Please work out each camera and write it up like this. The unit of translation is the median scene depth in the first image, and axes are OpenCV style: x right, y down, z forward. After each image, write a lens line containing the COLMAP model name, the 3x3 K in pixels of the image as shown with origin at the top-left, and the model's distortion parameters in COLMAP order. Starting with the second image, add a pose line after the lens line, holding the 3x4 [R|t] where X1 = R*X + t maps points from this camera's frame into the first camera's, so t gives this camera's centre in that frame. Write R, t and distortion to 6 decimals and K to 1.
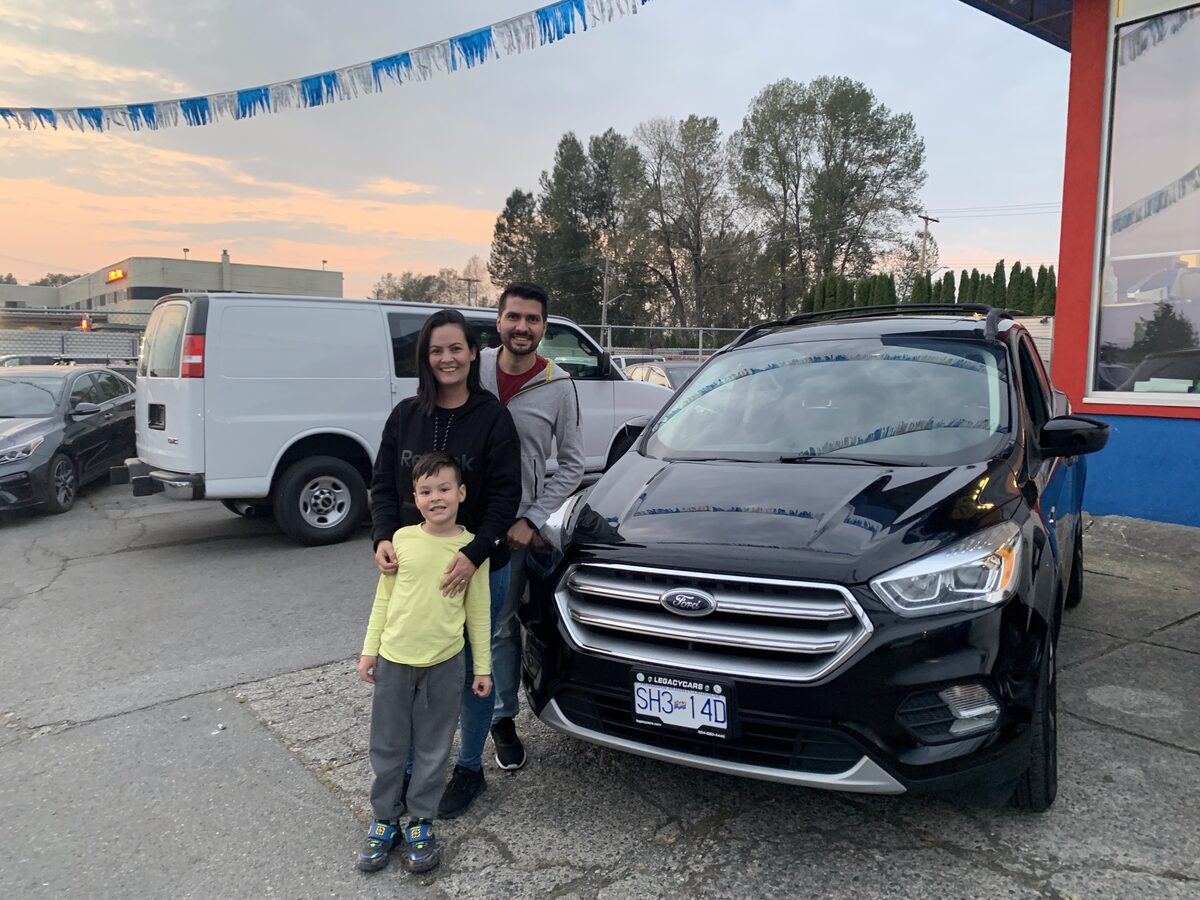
lens RADIAL K [[905.6, 0, 599.2], [0, 905.6, 452.3], [0, 0, 1]] dist [0.022883, -0.019347]
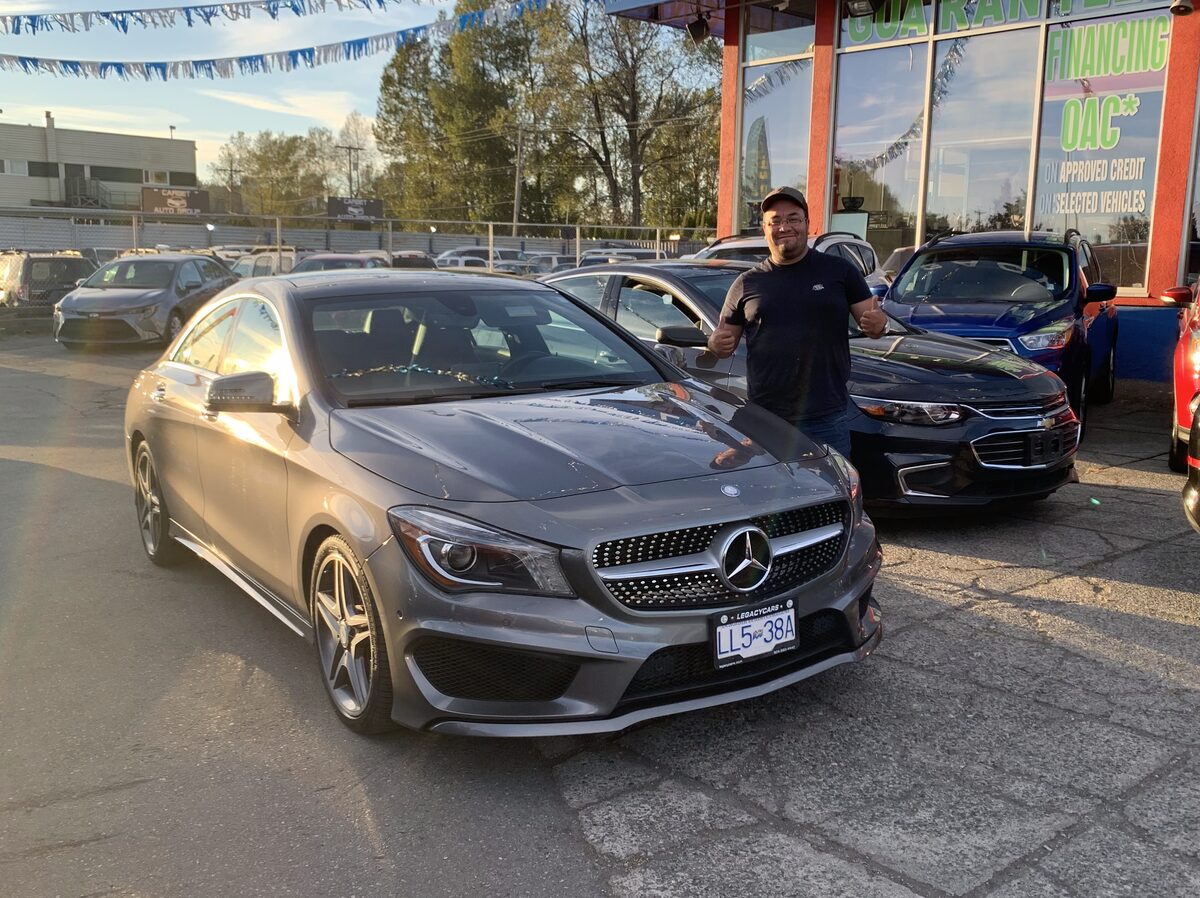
lens RADIAL K [[905.6, 0, 592.9], [0, 905.6, 448.3], [0, 0, 1]] dist [0.022883, -0.019347]
pose [[0.994605, -0.010978, 0.103155, -0.016446], [-0.000211, 0.994168, 0.107841, -0.013656], [-0.103737, -0.107281, 0.988802, 0.161462]]
